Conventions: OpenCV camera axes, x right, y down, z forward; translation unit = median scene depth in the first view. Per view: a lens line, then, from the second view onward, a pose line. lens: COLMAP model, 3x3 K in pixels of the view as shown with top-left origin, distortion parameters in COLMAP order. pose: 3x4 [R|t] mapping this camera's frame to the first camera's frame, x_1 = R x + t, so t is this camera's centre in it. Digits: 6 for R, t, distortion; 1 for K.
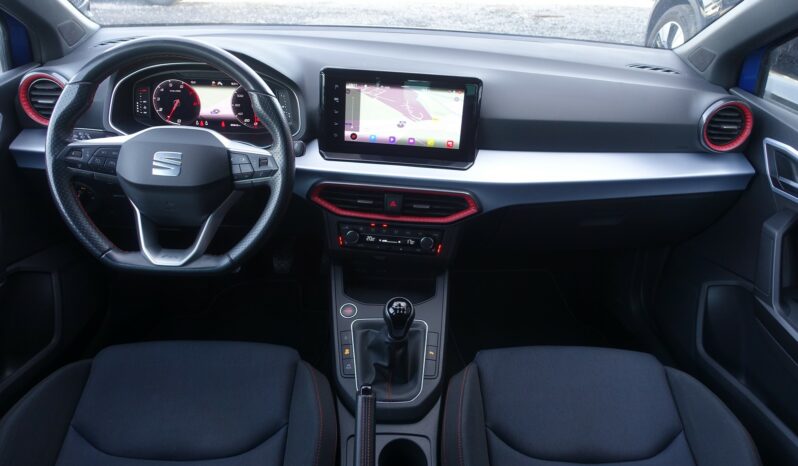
lens RADIAL K [[546.8, 0, 398.2], [0, 546.8, 230.3], [0, 0, 1]] dist [-0.009190, -0.002211]
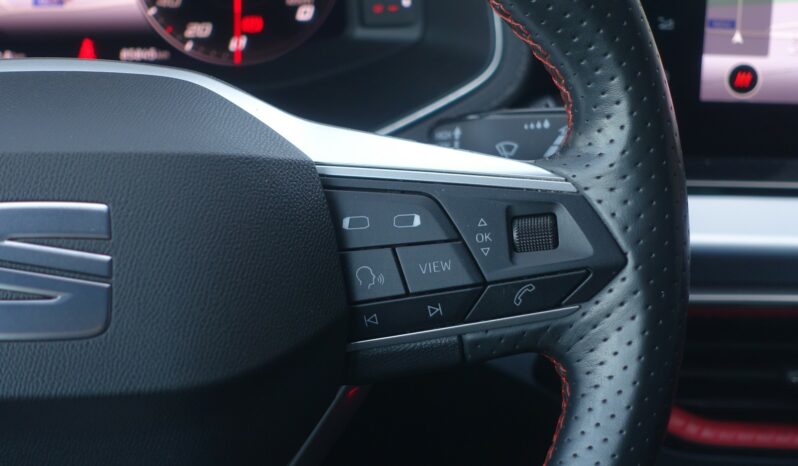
lens RADIAL K [[1630.8, 0, 399.6], [0, 1630.8, 232.8], [0, 0, 1]] dist [-0.049104, 0.000000]
pose [[0.991460, -0.056866, 0.117362, -0.299493], [0.066473, 0.994605, -0.079639, -0.069350], [-0.112200, 0.086760, 0.989891, 0.386174]]
